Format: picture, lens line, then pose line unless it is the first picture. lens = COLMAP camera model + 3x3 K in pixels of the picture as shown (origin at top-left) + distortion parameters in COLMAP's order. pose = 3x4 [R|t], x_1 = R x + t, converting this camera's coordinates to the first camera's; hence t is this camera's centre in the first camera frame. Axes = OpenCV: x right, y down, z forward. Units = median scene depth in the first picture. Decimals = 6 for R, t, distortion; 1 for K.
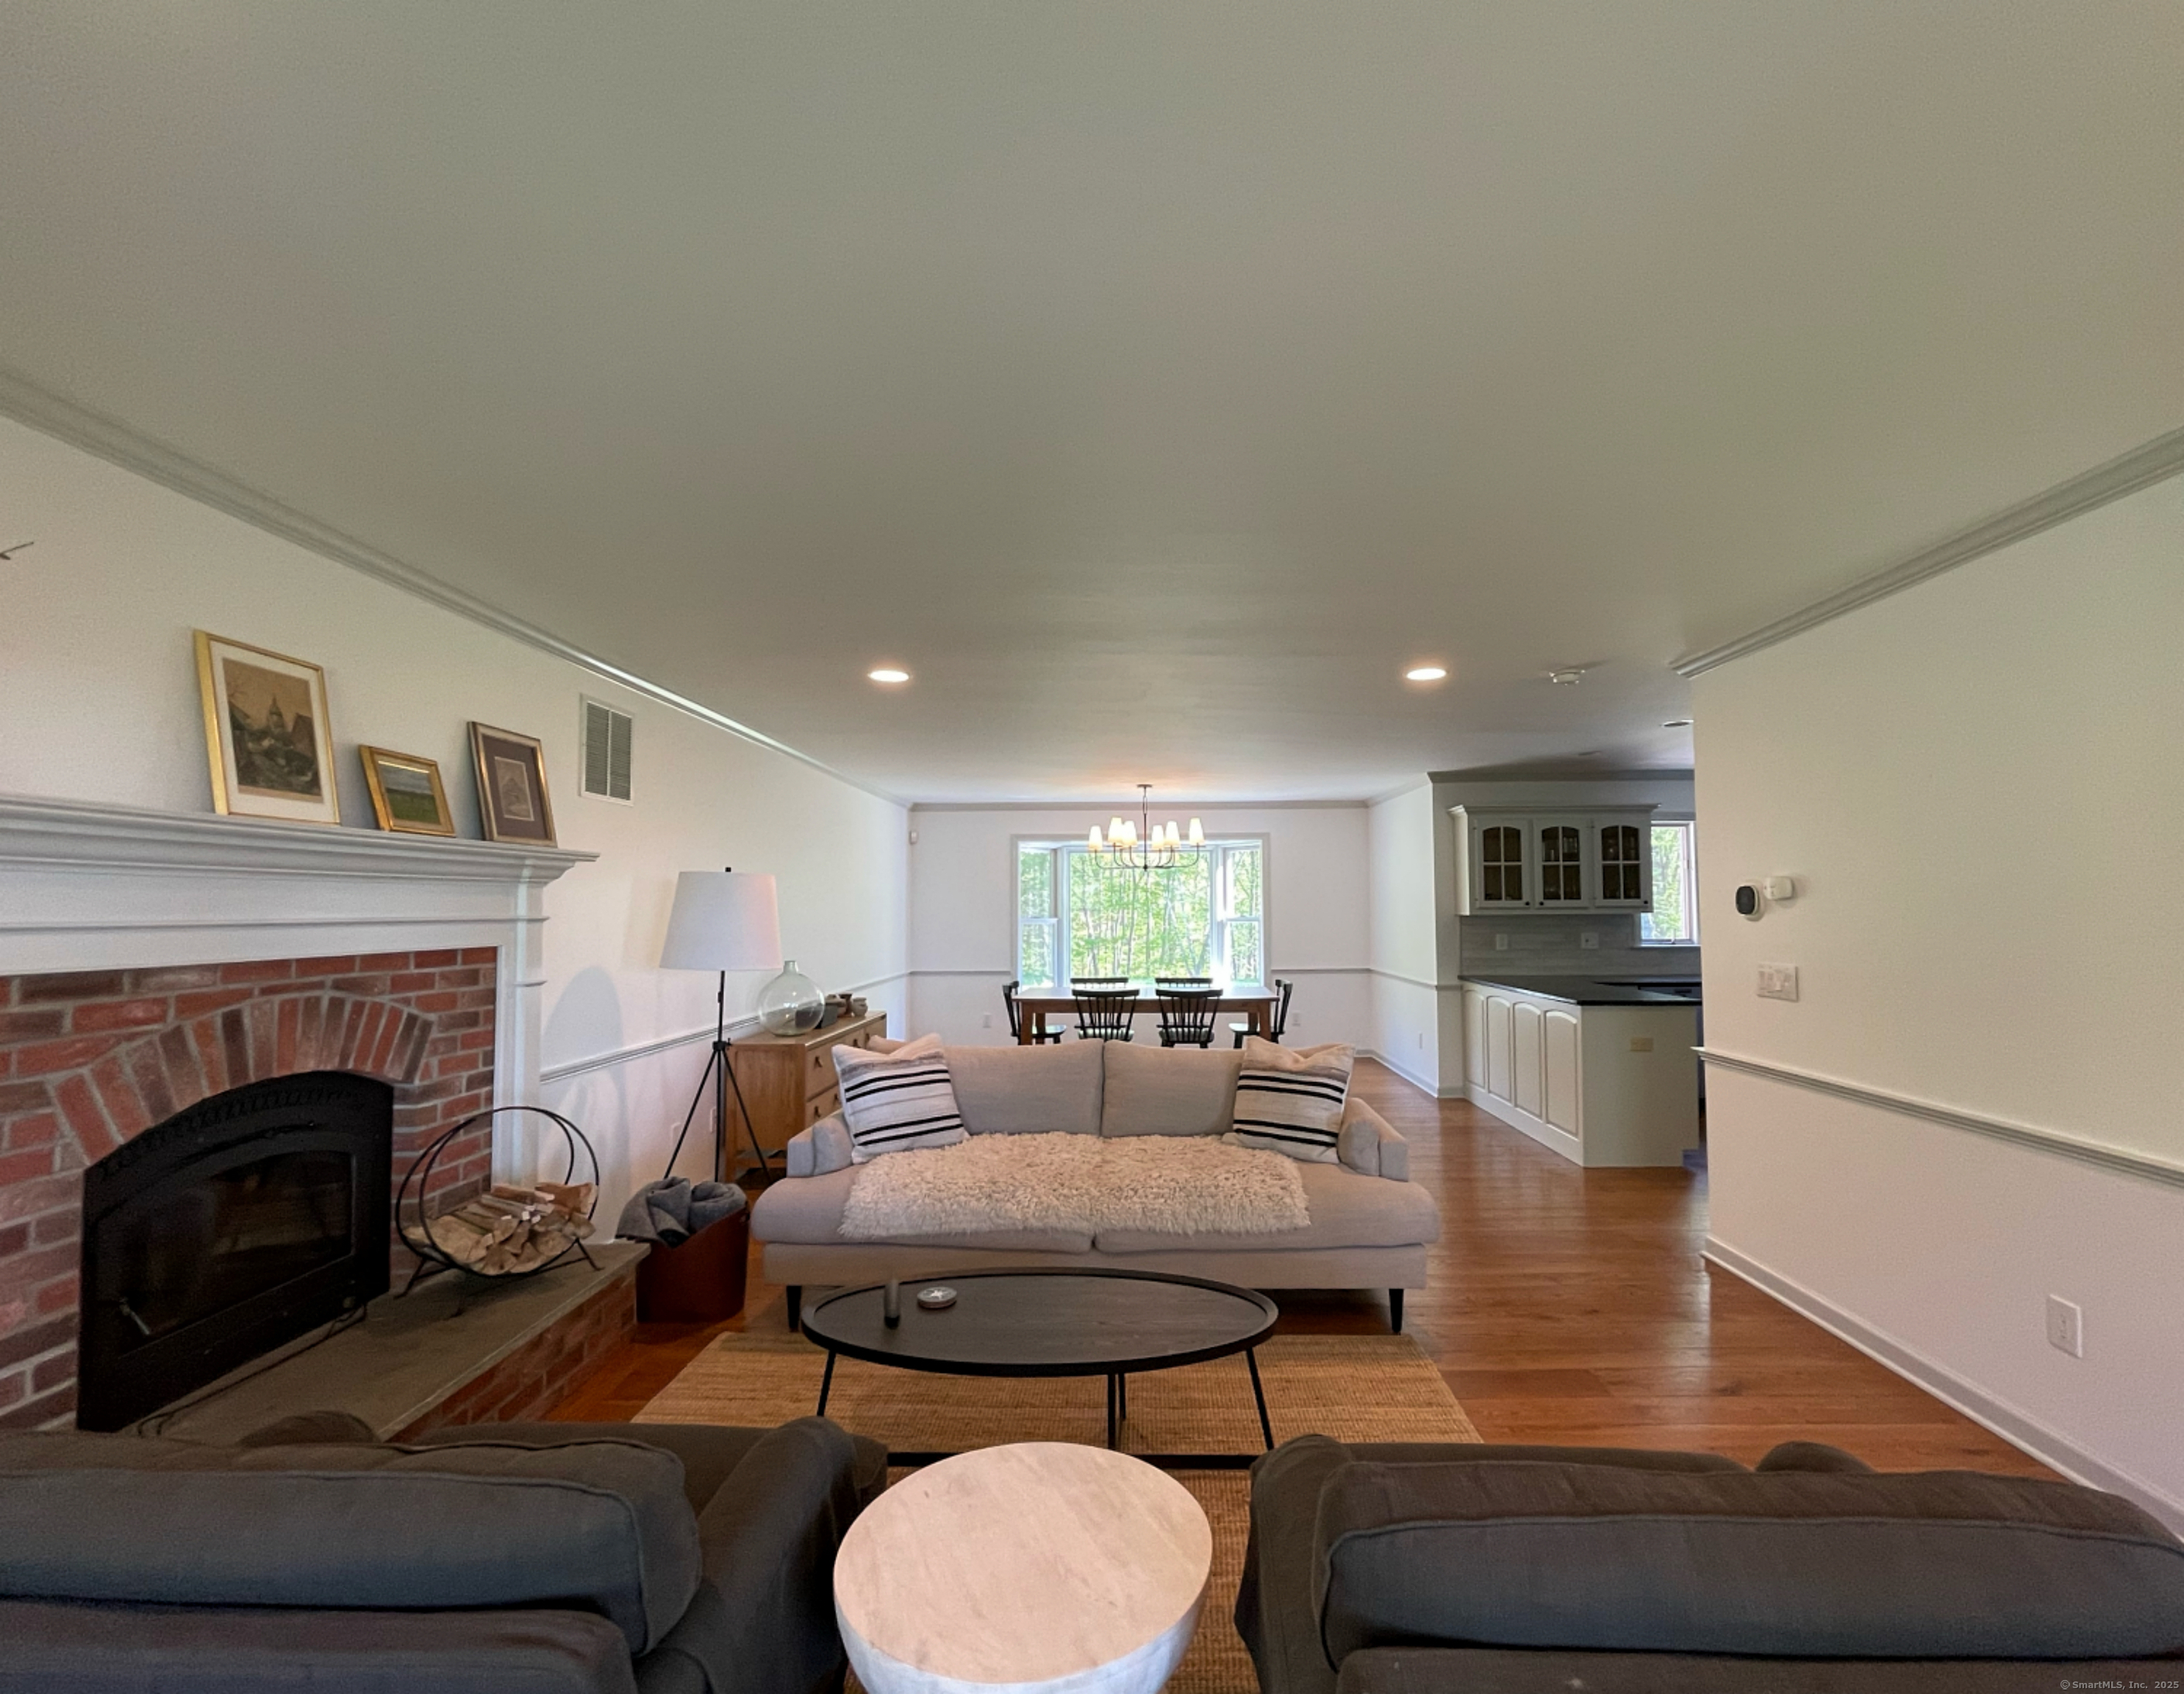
lens RADIAL K [[964.1, 0, 1094.0], [0, 964.1, 844.5], [0, 0, 1]] dist [0.002137, -0.000027]
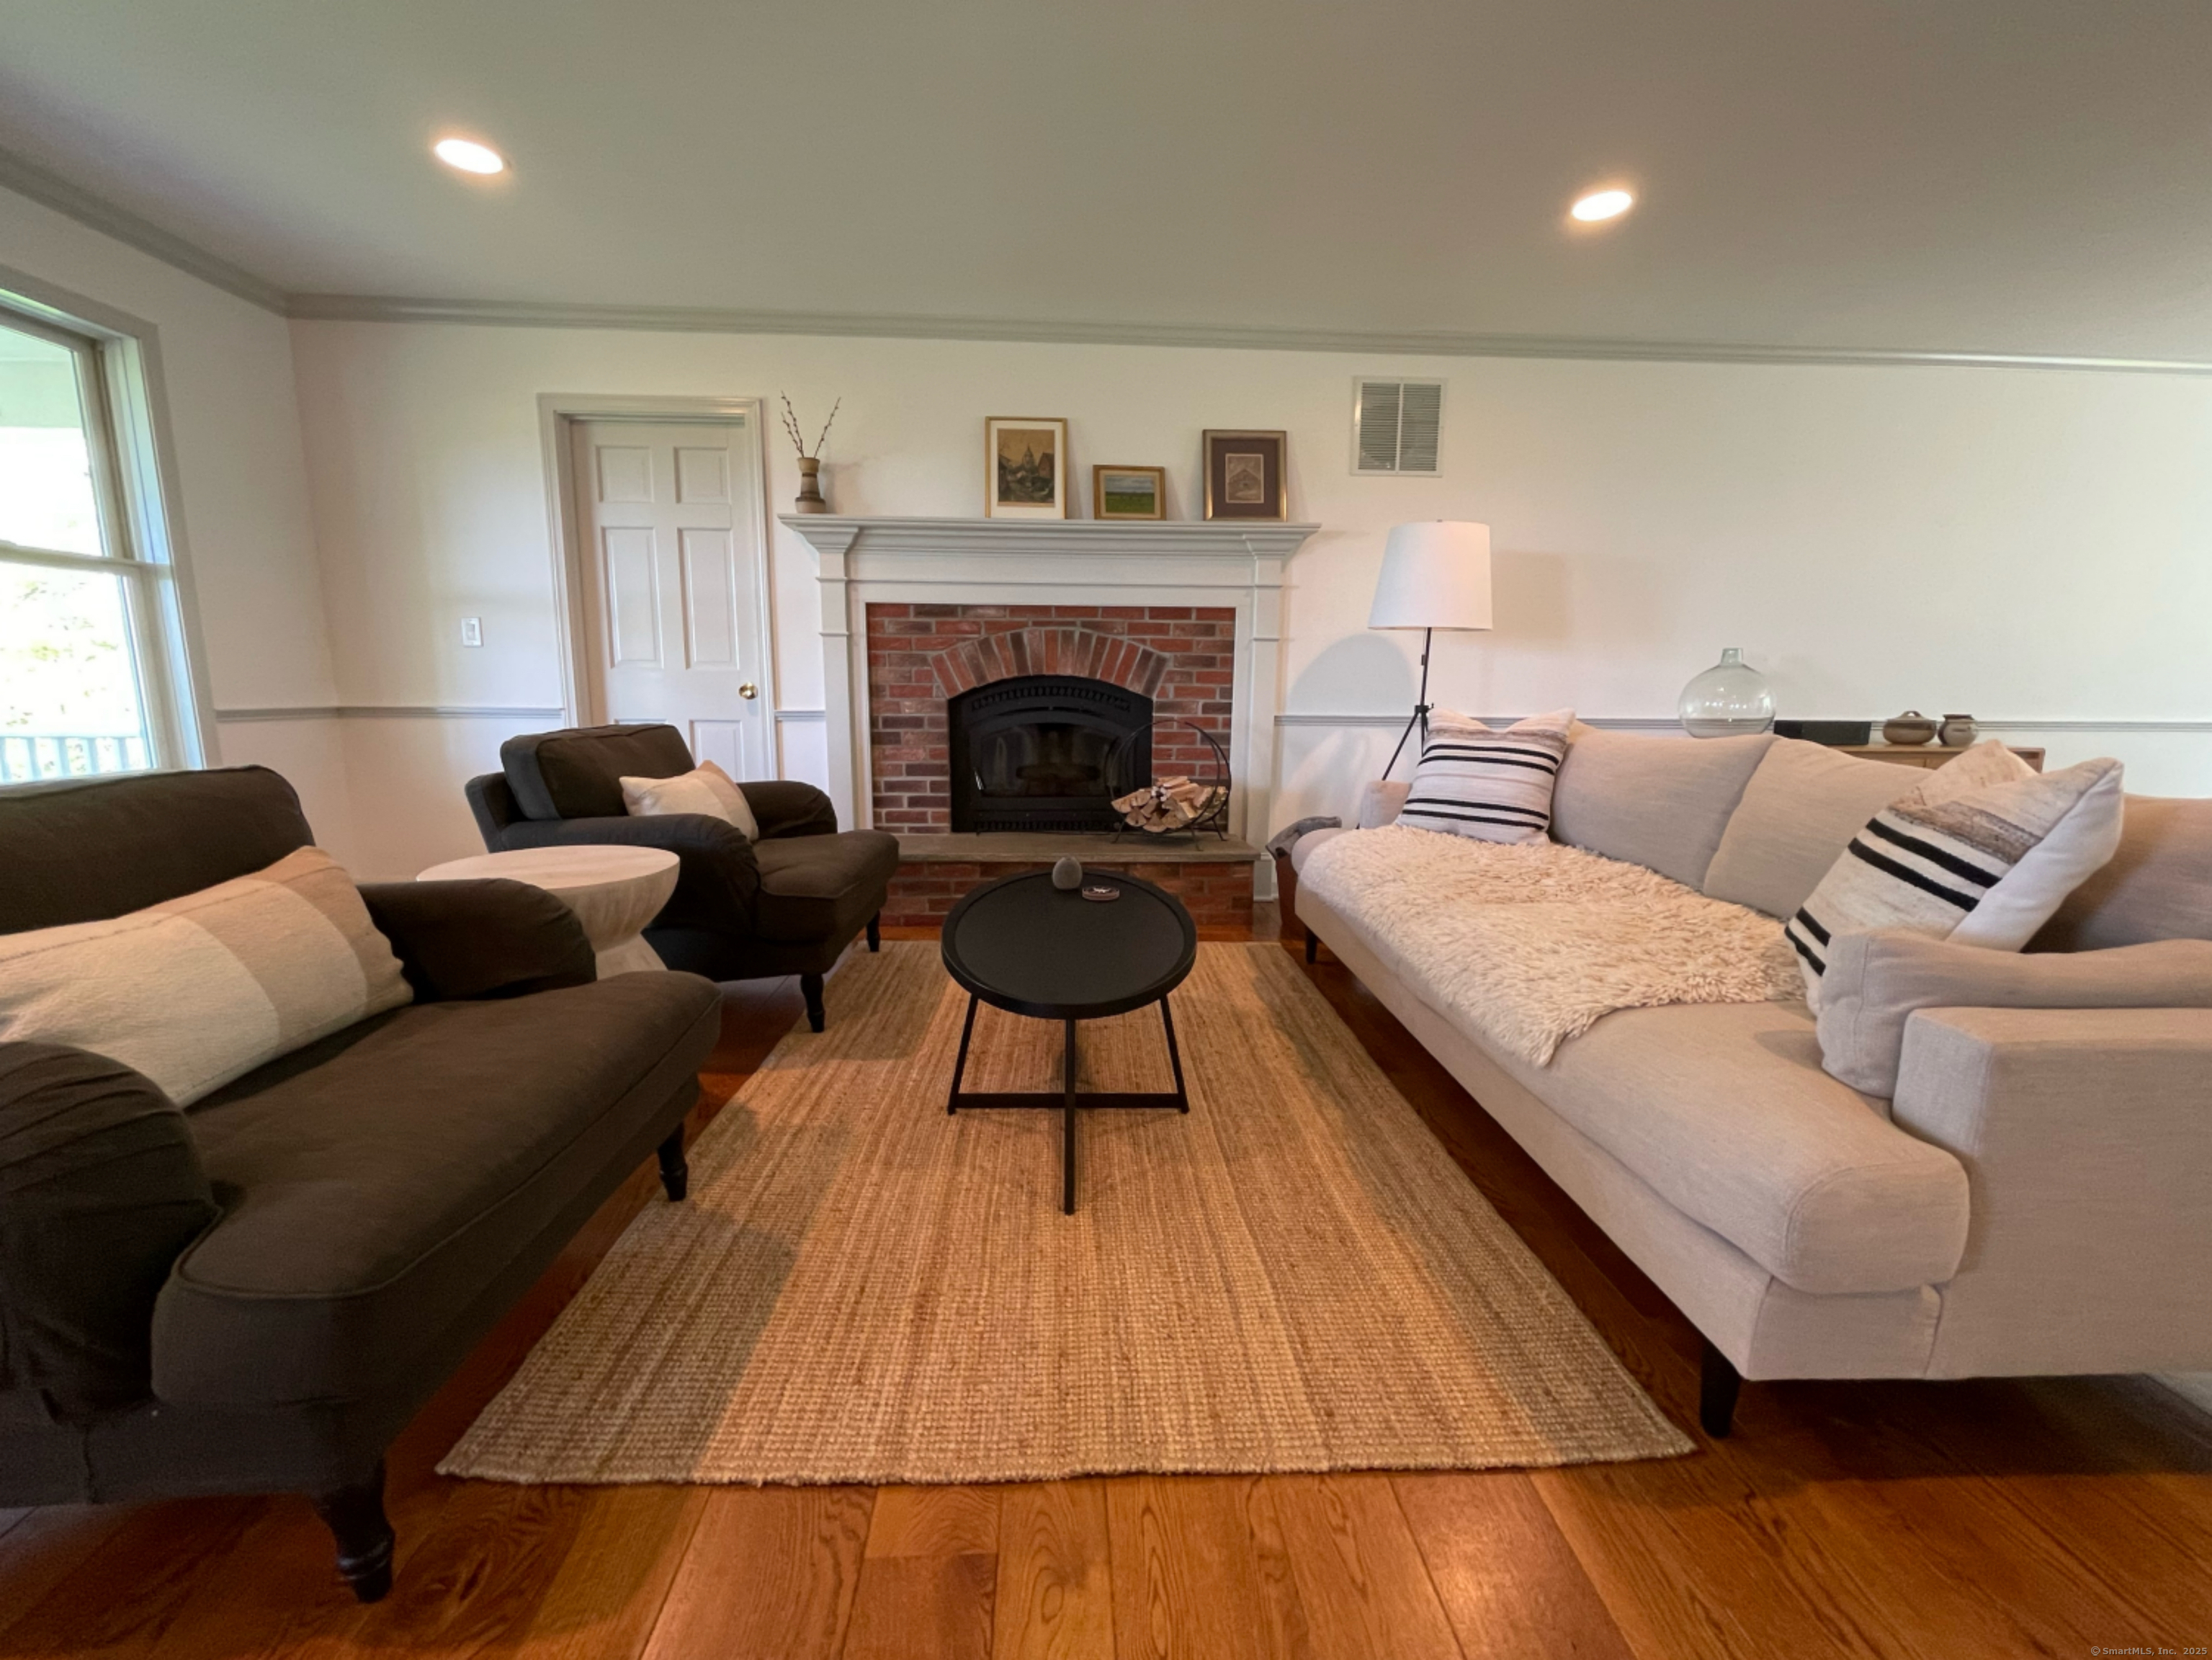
lens RADIAL K [[896.6, 0, 1107.1], [0, 896.6, 823.4], [0, 0, 1]] dist [-0.000453, -0.000109]
pose [[0.085197, 0.155643, -0.984132, 0.728586], [0.056850, 0.985355, 0.160758, 0.230143], [0.994741, -0.069644, 0.075101, 0.886251]]
